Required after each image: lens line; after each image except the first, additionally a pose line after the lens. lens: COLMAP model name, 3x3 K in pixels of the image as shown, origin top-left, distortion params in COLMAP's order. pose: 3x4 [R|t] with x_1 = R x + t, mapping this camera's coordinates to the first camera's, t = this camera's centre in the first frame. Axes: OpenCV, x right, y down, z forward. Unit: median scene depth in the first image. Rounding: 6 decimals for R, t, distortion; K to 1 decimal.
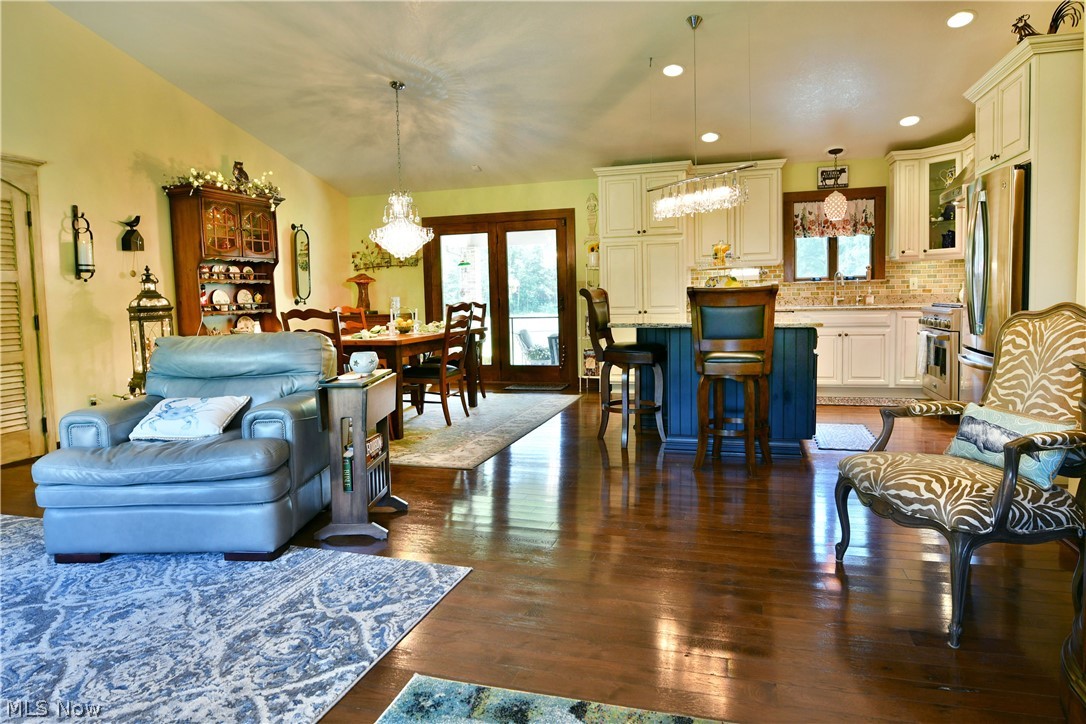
lens RADIAL K [[660.1, 0, 564.7], [0, 660.1, 344.5], [0, 0, 1]] dist [-0.013202, -0.003751]
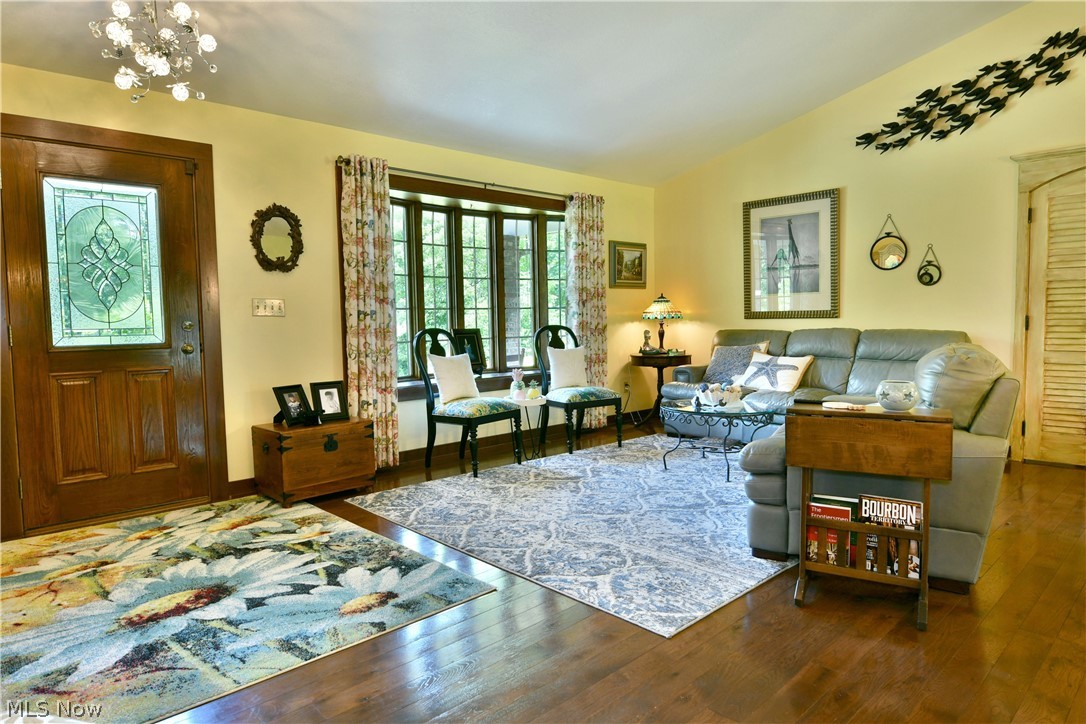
lens RADIAL K [[660.1, 0, 537.8], [0, 660.1, 358.6], [0, 0, 1]] dist [-0.013202, -0.003751]
pose [[-0.516167, 0.086941, -0.852064, 0.250689], [-0.038997, 0.991417, 0.124784, -0.042617], [0.855600, 0.097637, -0.508347, 0.503129]]
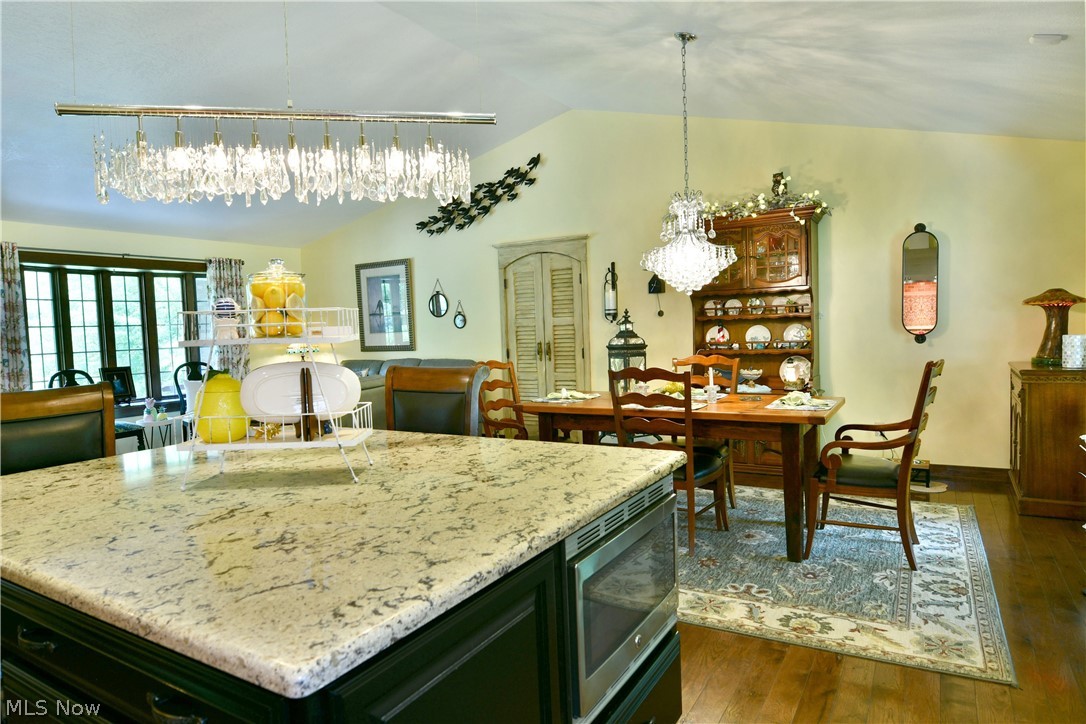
lens RADIAL K [[660.1, 0, 545.1], [0, 660.1, 362.0], [0, 0, 1]] dist [-0.013202, -0.003751]
pose [[-0.261900, 0.086601, -0.961202, 0.404918], [-0.035952, 0.994399, 0.099387, -0.109511], [0.964425, 0.060587, -0.257320, 0.929353]]
